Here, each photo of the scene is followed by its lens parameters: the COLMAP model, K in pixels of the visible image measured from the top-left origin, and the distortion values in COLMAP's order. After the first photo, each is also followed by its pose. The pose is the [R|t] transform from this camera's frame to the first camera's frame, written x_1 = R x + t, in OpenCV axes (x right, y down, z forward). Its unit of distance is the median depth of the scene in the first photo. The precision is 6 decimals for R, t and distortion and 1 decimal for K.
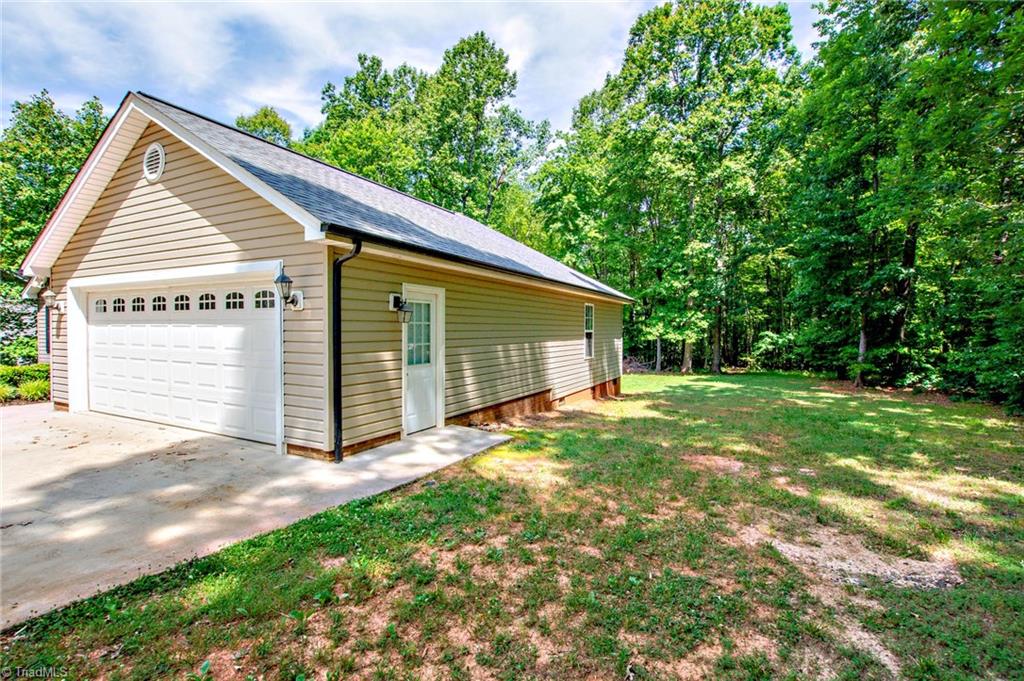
lens RADIAL K [[464.2, 0, 517.1], [0, 464.2, 348.2], [0, 0, 1]] dist [-0.029824, 0.002838]
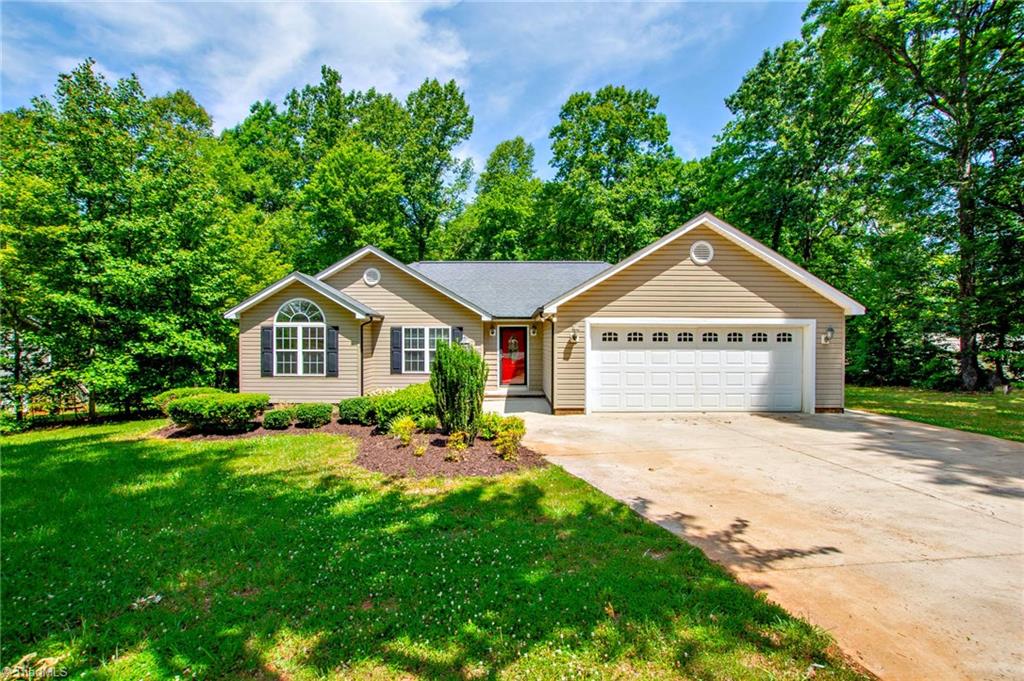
lens RADIAL K [[464.2, 0, 509.4], [0, 464.2, 342.0], [0, 0, 1]] dist [-0.029824, 0.002838]
pose [[0.891286, -0.004507, 0.453420, -1.873263], [0.022253, 0.999180, -0.033812, -0.035643], [-0.452896, 0.040226, 0.890655, -0.147687]]
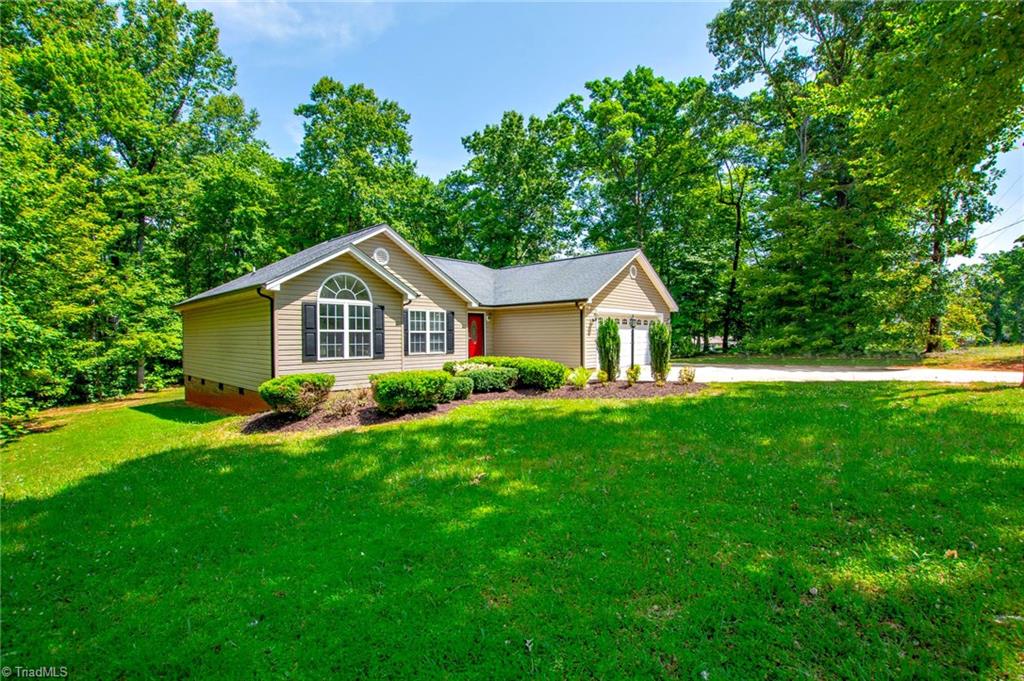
lens RADIAL K [[464.2, 0, 519.3], [0, 464.2, 337.4], [0, 0, 1]] dist [-0.029824, 0.002838]
pose [[0.248507, -0.006781, 0.968606, -3.210659], [0.047419, 0.998862, -0.005173, -0.021846], [-0.967469, 0.047216, 0.248545, 0.842631]]
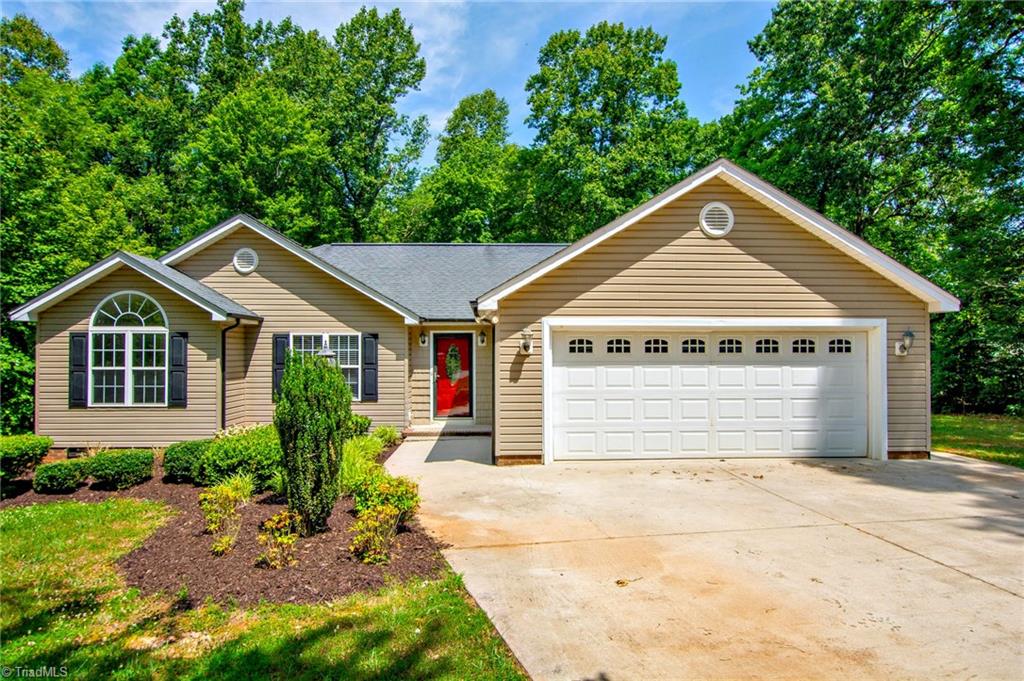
lens RADIAL K [[579.5, 0, 510.2], [0, 579.5, 343.7], [0, 0, 1]] dist [-0.020859, 0.003353]
pose [[0.874006, 0.003230, 0.485905, -1.643252], [0.026935, 0.998118, -0.055084, -0.036446], [-0.485169, 0.061231, 0.872274, 0.027002]]
